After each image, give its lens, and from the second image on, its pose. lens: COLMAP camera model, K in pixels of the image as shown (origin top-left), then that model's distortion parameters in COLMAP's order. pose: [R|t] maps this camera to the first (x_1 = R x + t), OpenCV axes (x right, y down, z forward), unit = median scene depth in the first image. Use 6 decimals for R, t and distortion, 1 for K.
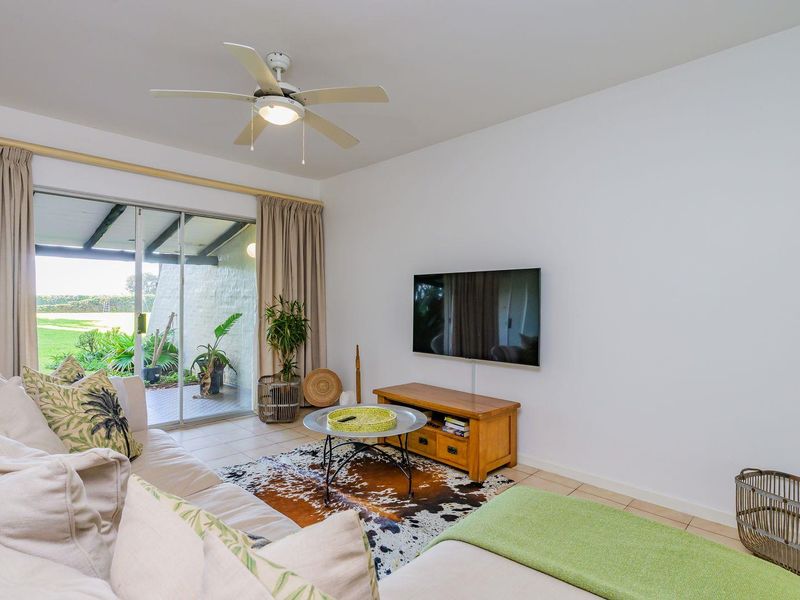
lens RADIAL K [[429.9, 0, 379.7], [0, 429.9, 299.6], [0, 0, 1]] dist [0.018283, -0.004192]
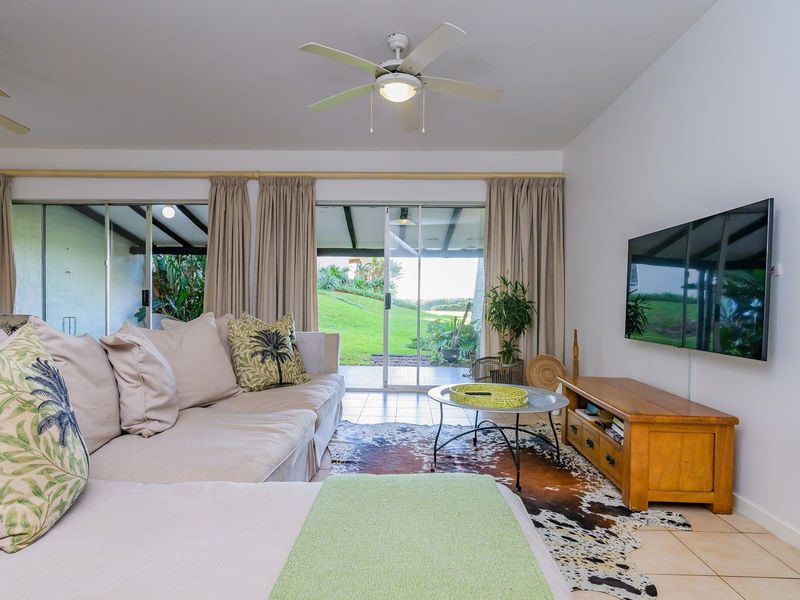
lens RADIAL K [[429.9, 0, 406.6], [0, 429.9, 305.2], [0, 0, 1]] dist [0.018283, -0.004192]
pose [[0.710272, 0.008729, -0.703873, 0.441482], [-0.007102, 0.999961, 0.005234, 0.076834], [0.703891, 0.001282, 0.710307, 0.209572]]
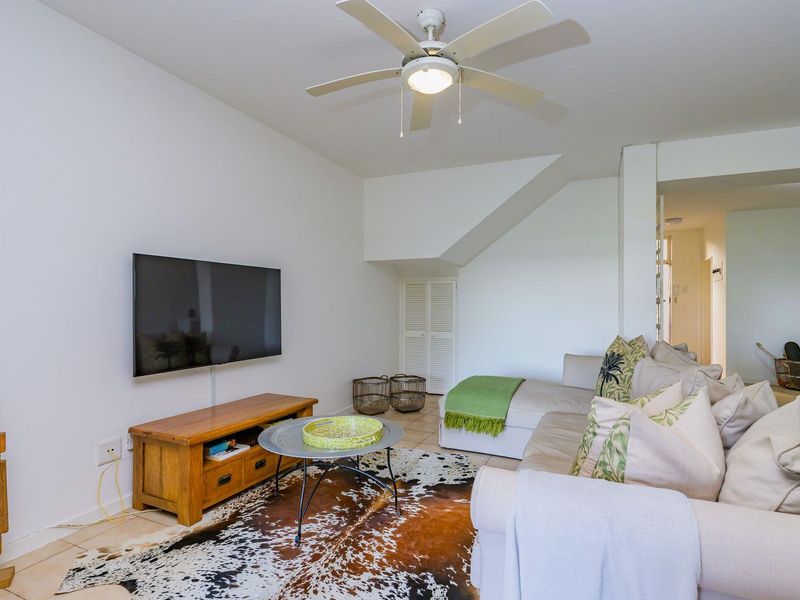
lens RADIAL K [[429.9, 0, 421.7], [0, 429.9, 302.8], [0, 0, 1]] dist [0.018283, -0.004192]
pose [[-0.392189, 0.000355, 0.919885, -0.832791], [-0.003026, 0.999994, -0.001676, 0.018585], [-0.919880, -0.003441, -0.392186, 1.101676]]
